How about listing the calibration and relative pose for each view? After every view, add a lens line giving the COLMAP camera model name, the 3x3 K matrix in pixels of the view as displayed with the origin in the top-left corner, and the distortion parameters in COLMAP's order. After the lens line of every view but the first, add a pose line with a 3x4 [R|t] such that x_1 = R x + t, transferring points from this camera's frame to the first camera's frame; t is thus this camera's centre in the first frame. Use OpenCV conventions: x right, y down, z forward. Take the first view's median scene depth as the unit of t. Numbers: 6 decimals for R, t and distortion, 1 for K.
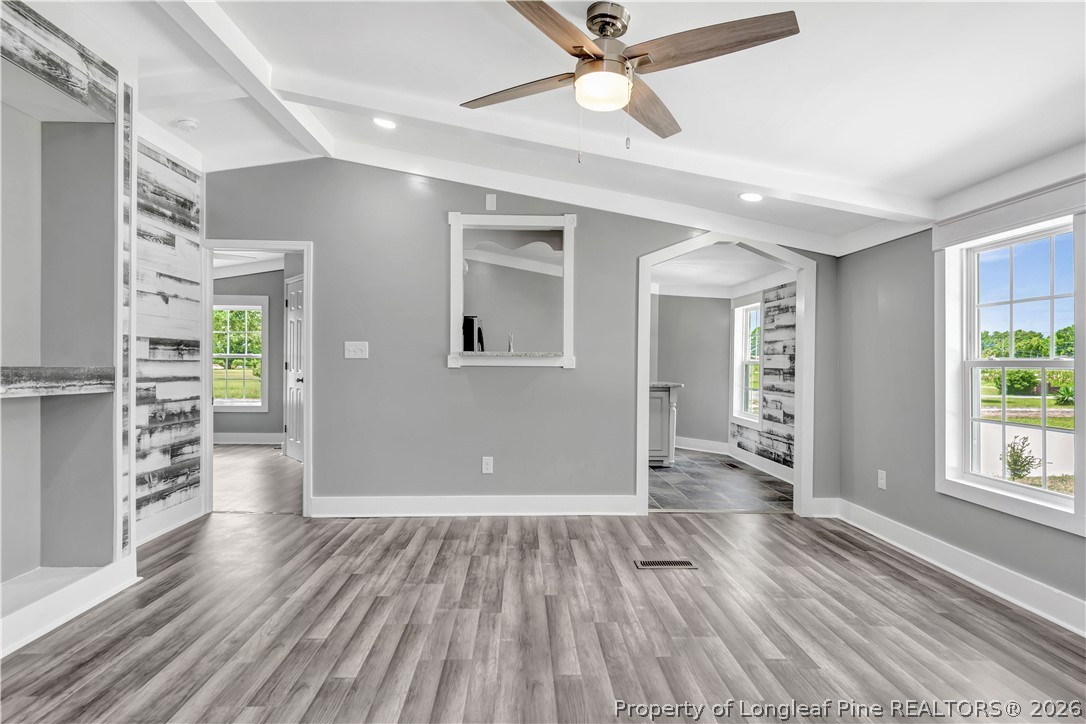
lens RADIAL K [[508.3, 0, 543.0], [0, 508.3, 362.0], [0, 0, 1]] dist [0.000579, -0.000256]
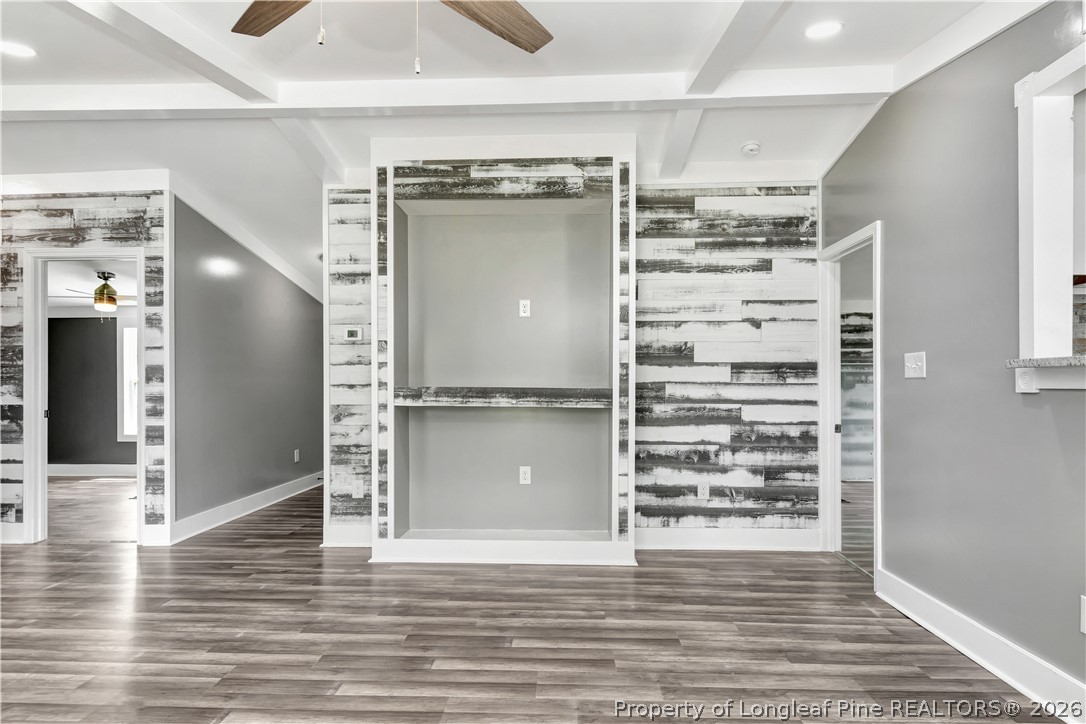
lens RADIAL K [[555.5, 0, 547.9], [0, 555.5, 386.4], [0, 0, 1]] dist [0.003053, 0.000484]
pose [[0.010817, -0.005788, -0.999925, 0.390698], [0.002158, 0.999981, -0.005765, 0.008316], [0.999939, -0.002095, 0.010829, 0.578448]]
